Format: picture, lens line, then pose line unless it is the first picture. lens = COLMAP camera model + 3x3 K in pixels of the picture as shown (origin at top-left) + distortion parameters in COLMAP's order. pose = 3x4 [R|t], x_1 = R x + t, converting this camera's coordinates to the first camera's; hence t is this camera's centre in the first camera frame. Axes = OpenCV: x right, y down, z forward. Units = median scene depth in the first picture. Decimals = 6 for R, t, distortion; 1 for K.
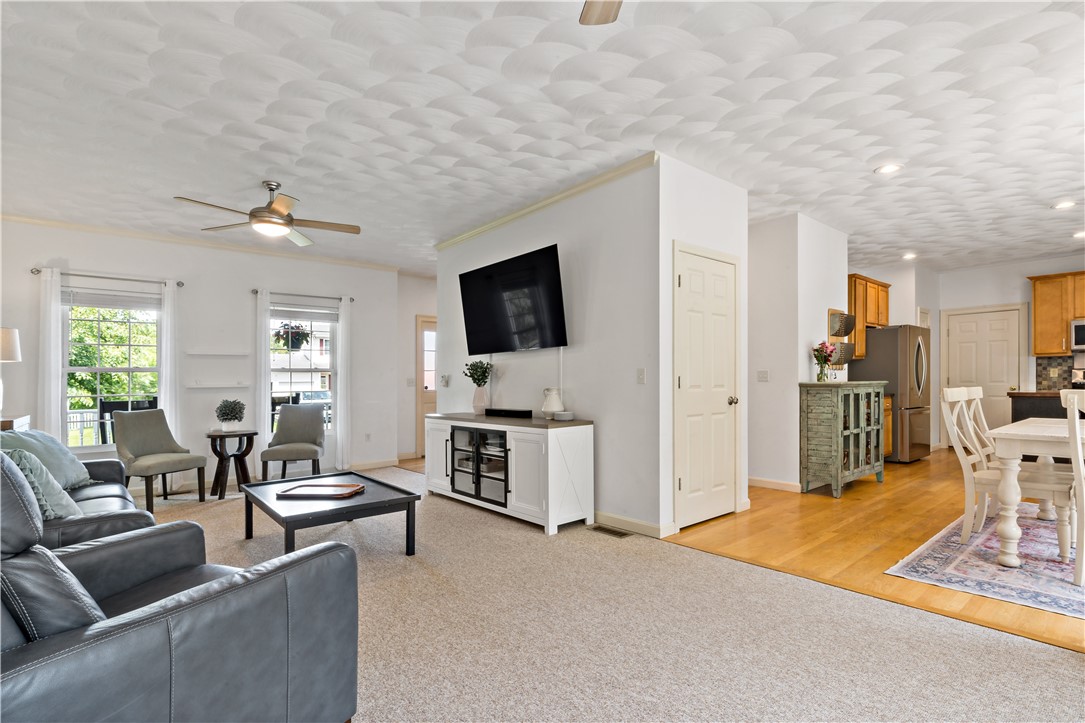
lens RADIAL K [[525.6, 0, 552.8], [0, 525.6, 377.6], [0, 0, 1]] dist [-0.016839, 0.004854]
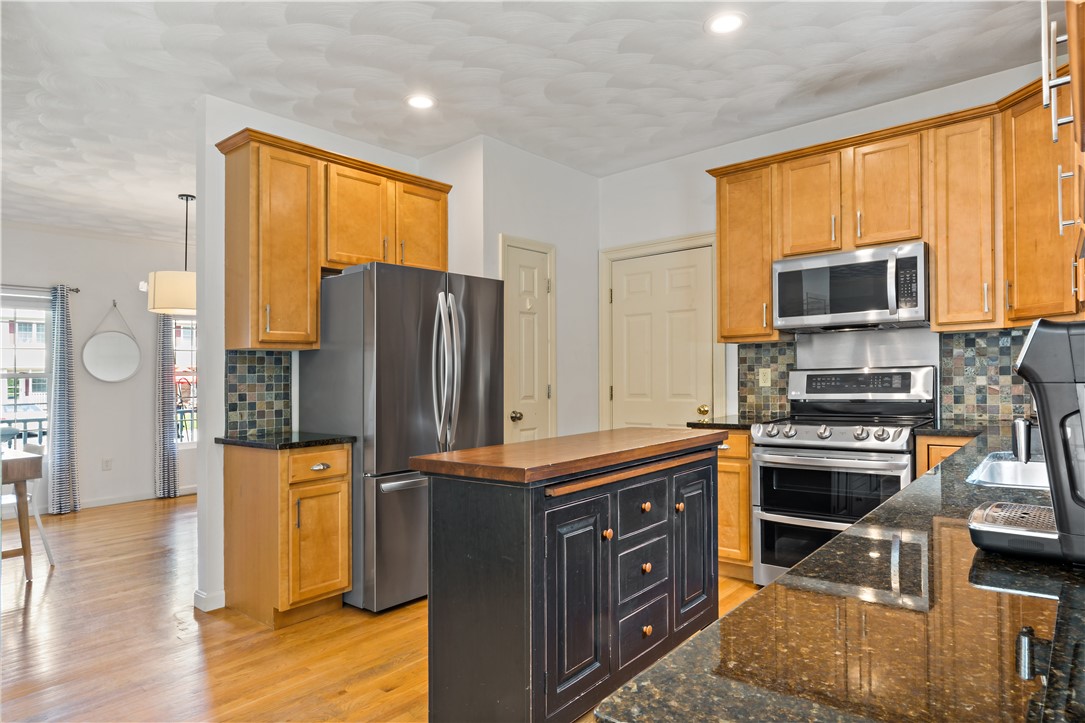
lens RADIAL K [[633.4, 0, 544.5], [0, 633.4, 360.7], [0, 0, 1]] dist [0.000446, -0.001526]
pose [[0.984271, -0.002779, 0.176641, 0.710190], [0.005731, 0.999852, -0.016206, -0.017425], [-0.176570, 0.016963, 0.984142, 0.502555]]
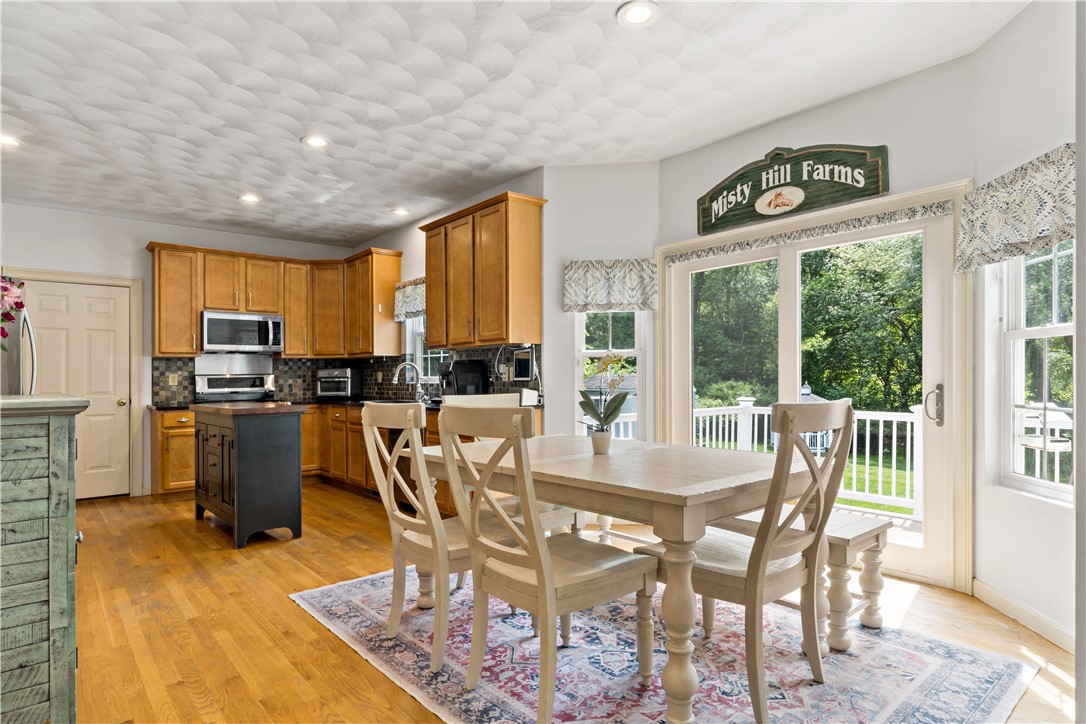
lens RADIAL K [[599.6, 0, 532.3], [0, 599.6, 385.3], [0, 0, 1]] dist [-0.014400, 0.005997]
pose [[0.012399, -0.000356, 0.999923, 0.126360], [0.004480, 0.999990, 0.000301, 0.000814], [-0.999913, 0.004476, 0.012401, 0.507399]]
